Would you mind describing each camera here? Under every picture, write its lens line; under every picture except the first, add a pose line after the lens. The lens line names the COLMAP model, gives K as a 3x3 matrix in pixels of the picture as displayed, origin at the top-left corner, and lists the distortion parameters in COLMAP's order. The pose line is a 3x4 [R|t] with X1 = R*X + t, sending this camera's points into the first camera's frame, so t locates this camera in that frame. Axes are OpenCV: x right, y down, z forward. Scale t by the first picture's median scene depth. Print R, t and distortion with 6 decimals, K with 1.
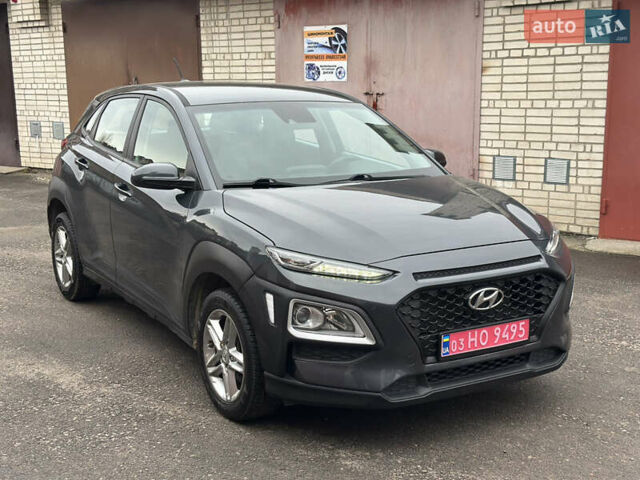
lens RADIAL K [[884.4, 0, 320.0], [0, 884.4, 240.0], [0, 0, 1]] dist [0.182917, -0.370333]
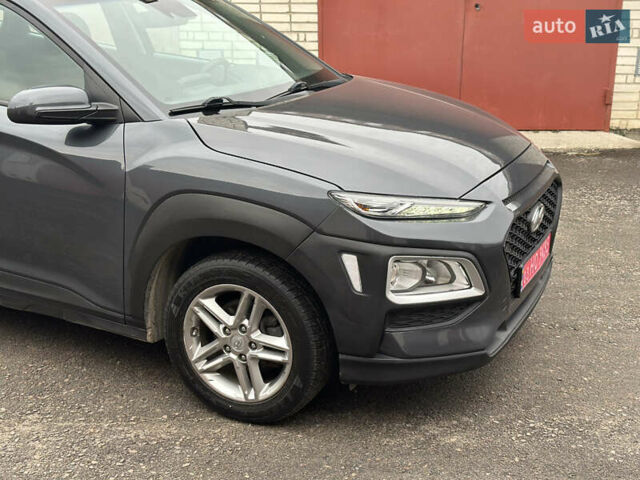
lens RADIAL K [[884.4, 0, 320.0], [0, 884.4, 240.0], [0, 0, 1]] dist [0.182917, -0.370333]
pose [[0.843645, -0.159572, 0.512641, -0.371285], [0.095861, 0.984239, 0.148611, -0.052344], [-0.528275, -0.076232, 0.845644, 0.306910]]
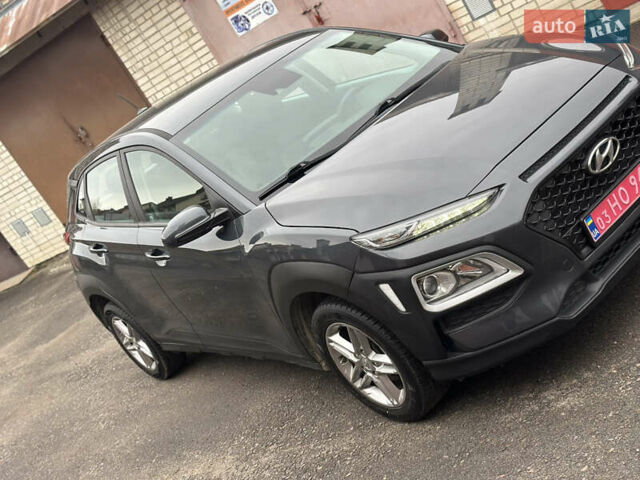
lens RADIAL K [[884.4, 0, 320.0], [0, 884.4, 240.0], [0, 0, 1]] dist [0.182917, -0.370333]
pose [[0.853873, -0.519186, -0.036687, -0.044891], [0.520389, 0.850273, 0.078943, -0.060552], [-0.009792, -0.086499, 0.996204, 0.121496]]
